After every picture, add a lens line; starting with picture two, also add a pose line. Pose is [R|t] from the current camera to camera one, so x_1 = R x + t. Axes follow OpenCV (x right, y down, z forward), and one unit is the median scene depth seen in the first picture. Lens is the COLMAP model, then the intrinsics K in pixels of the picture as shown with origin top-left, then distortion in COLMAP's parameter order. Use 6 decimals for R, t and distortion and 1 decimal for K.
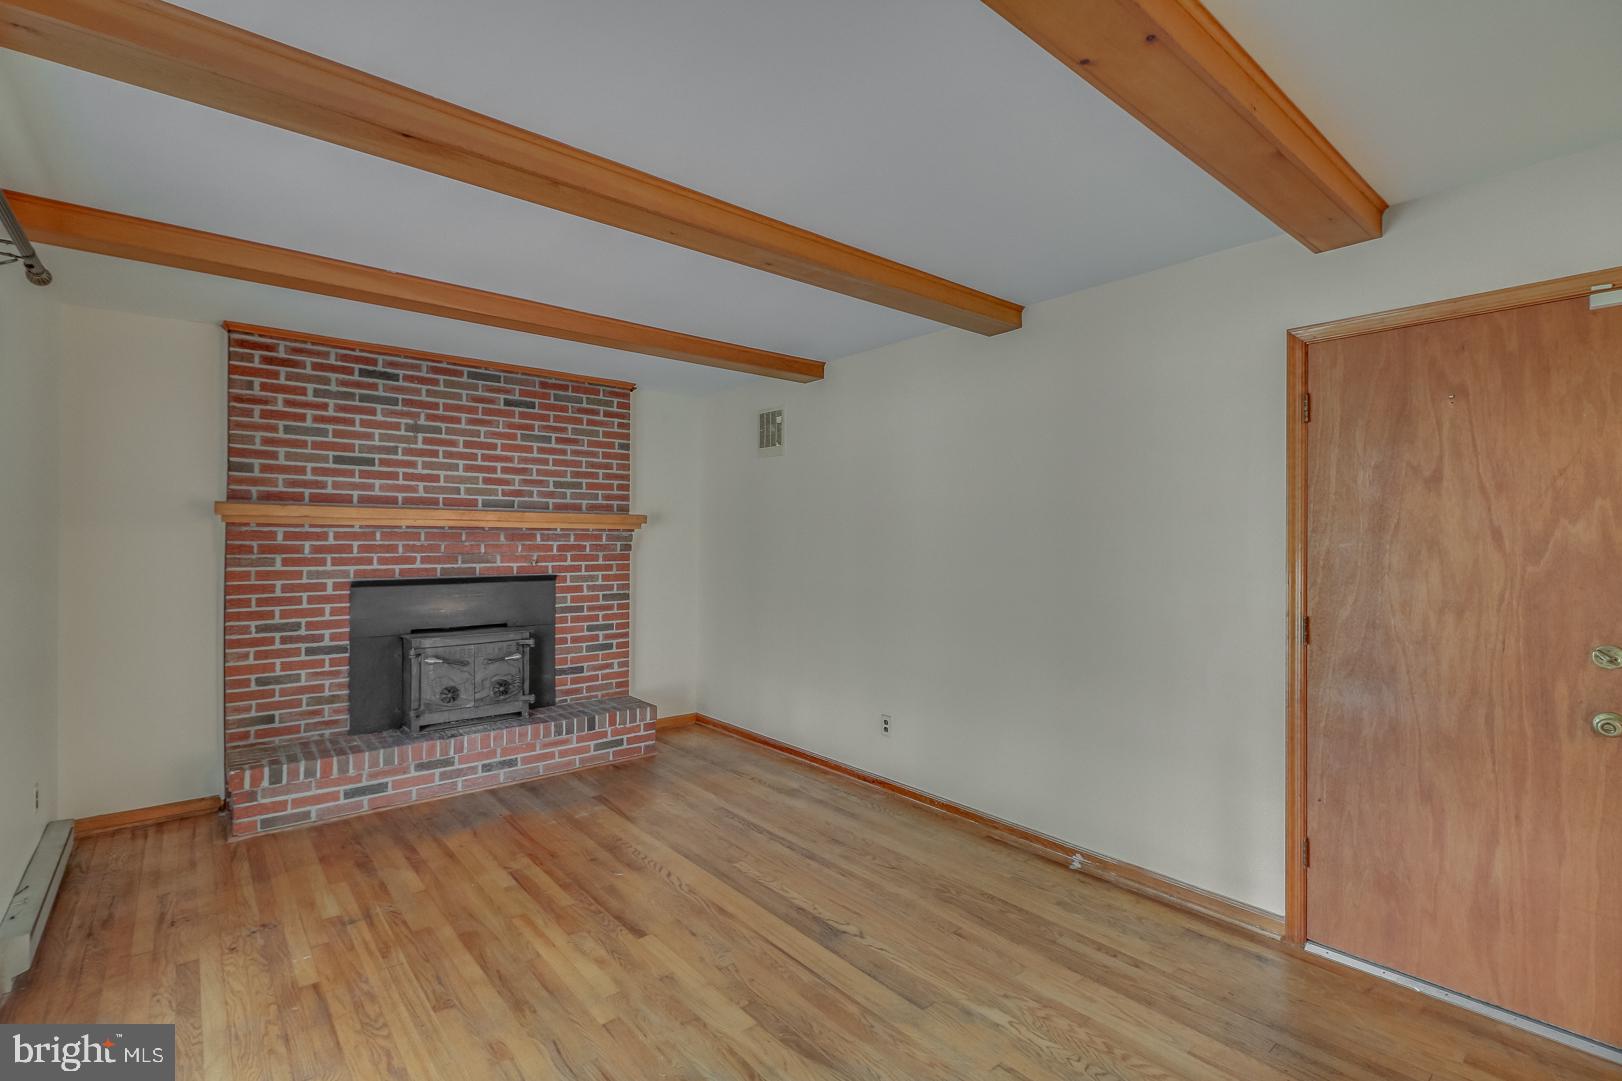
lens RADIAL K [[736.5, 0, 807.4], [0, 736.5, 534.3], [0, 0, 1]] dist [0.022881, -0.016134]
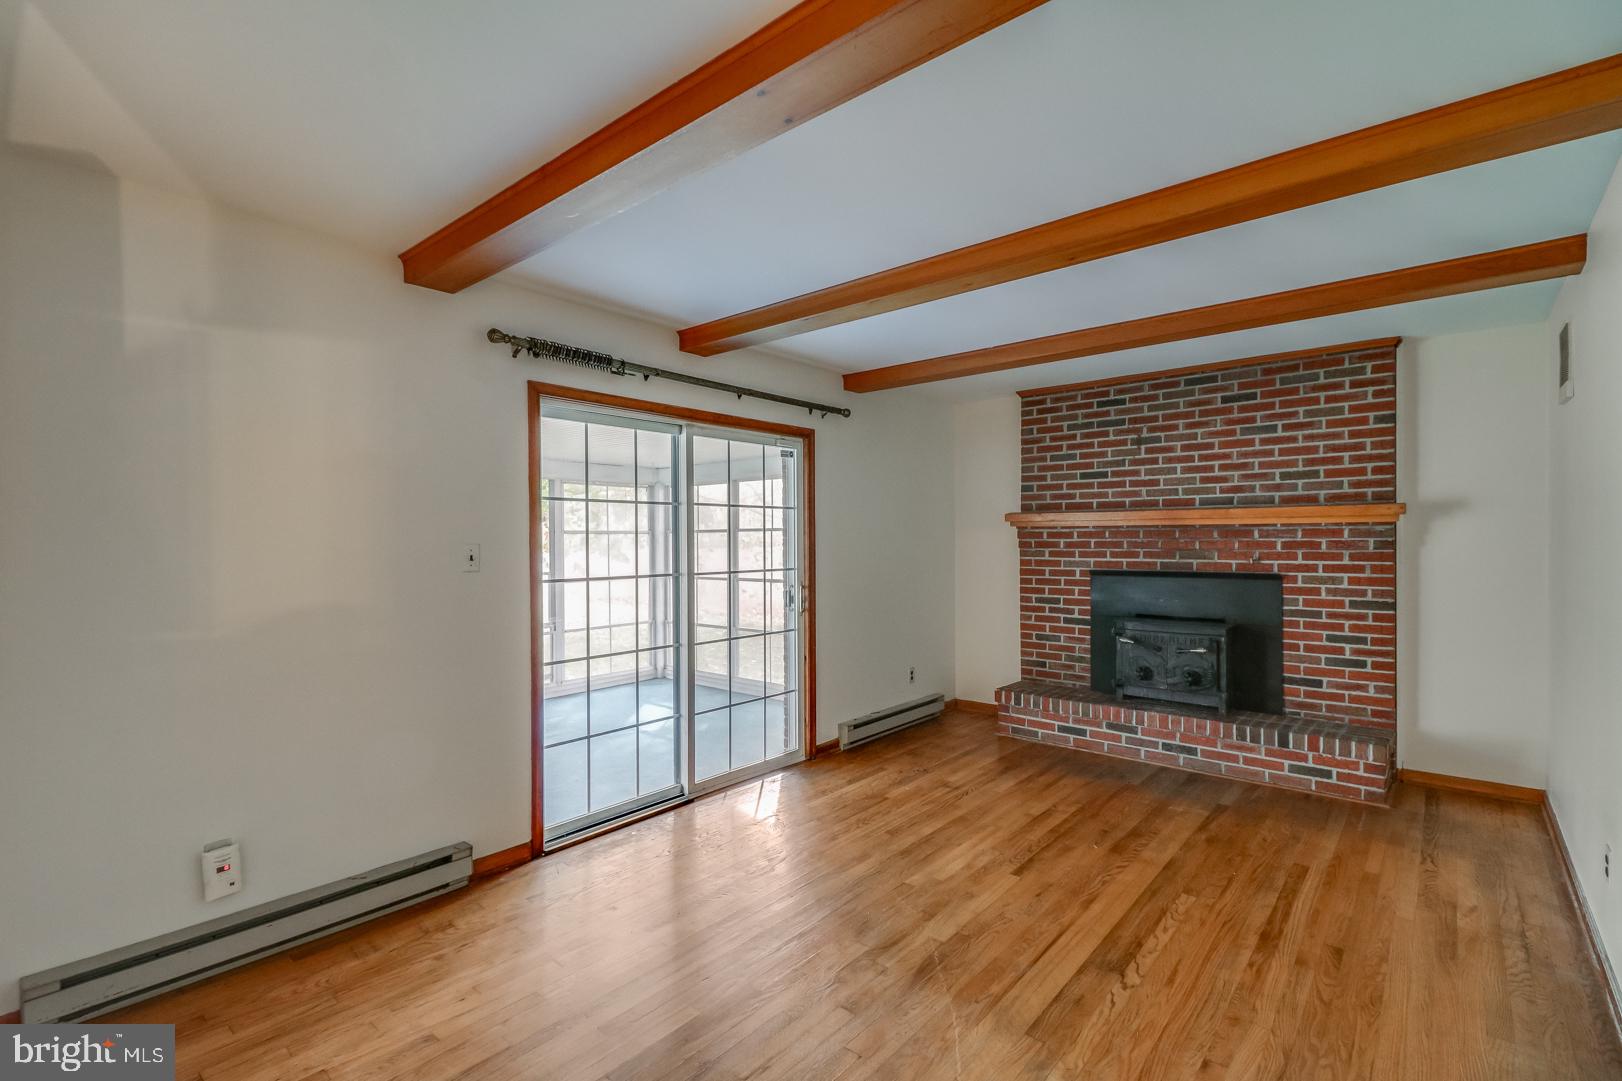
lens RADIAL K [[736.5, 0, 807.4], [0, 736.5, 534.3], [0, 0, 1]] dist [0.022881, -0.016134]
pose [[0.157248, -0.010977, -0.987498, 0.564120], [0.012940, 0.999875, -0.009054, 0.007009], [0.987474, -0.011354, 0.157370, 0.316813]]
